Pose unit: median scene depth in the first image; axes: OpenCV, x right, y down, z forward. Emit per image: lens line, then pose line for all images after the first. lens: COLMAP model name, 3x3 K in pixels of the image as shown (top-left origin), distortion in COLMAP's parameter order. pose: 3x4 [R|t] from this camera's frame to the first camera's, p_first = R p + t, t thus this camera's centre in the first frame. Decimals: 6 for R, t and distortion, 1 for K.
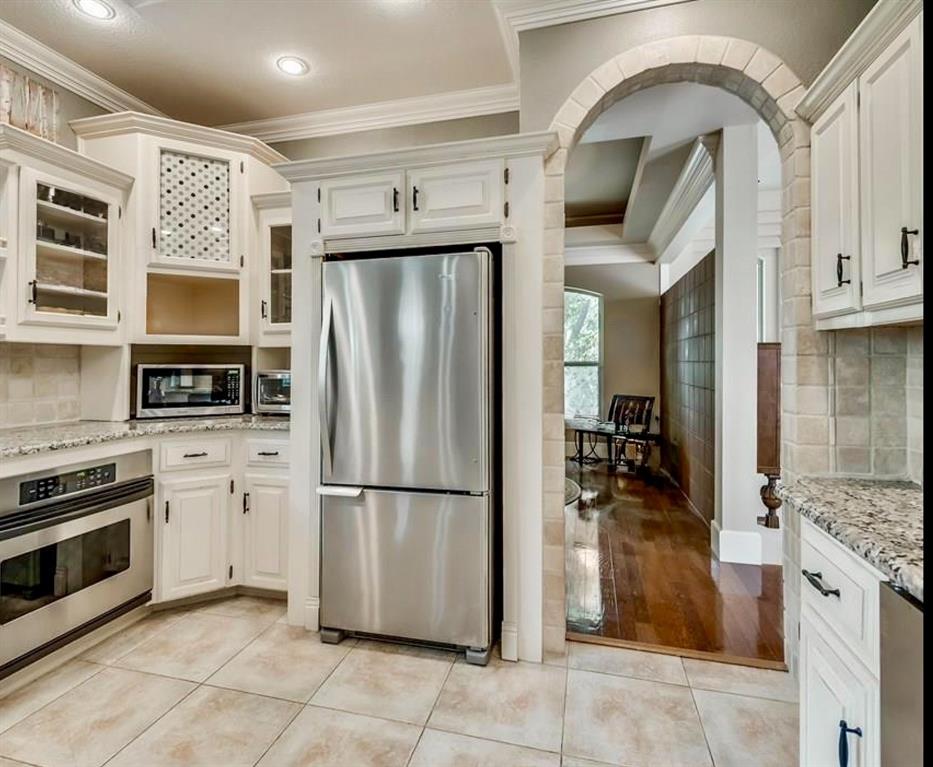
lens RADIAL K [[508.1, 0, 448.4], [0, 508.1, 365.1], [0, 0, 1]] dist [0.006050, 0.000687]
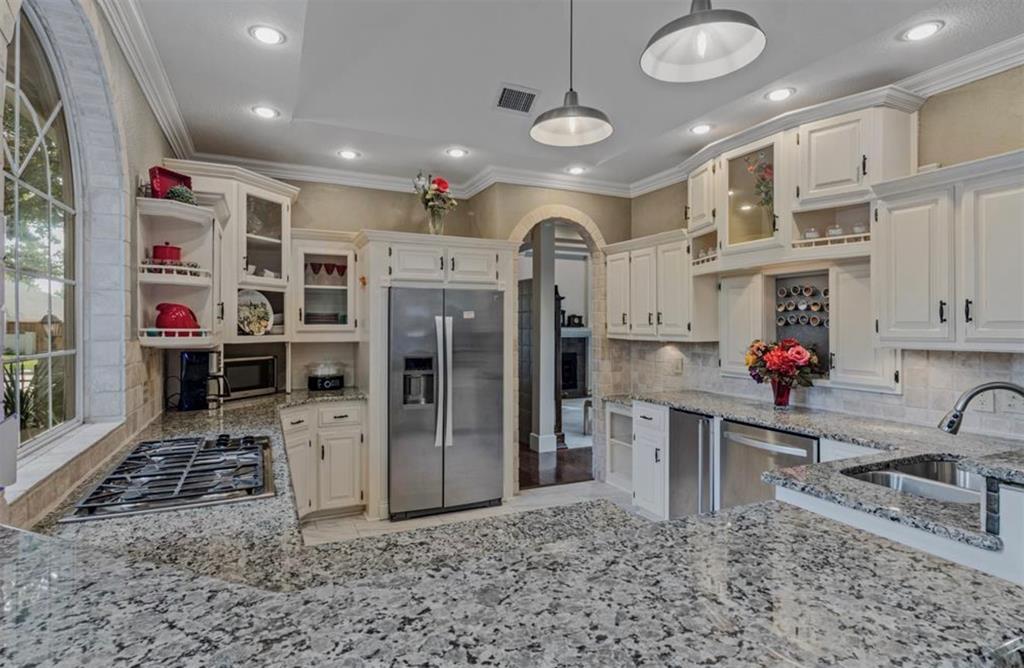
lens RADIAL K [[515.5, 0, 508.6], [0, 515.5, 333.8], [0, 0, 1]] dist [0.004644, 0.000636]
pose [[0.757671, -0.002187, 0.652633, -1.136224], [0.002165, 0.999997, 0.000838, -0.079546], [-0.652633, 0.000778, 0.757674, -0.530037]]
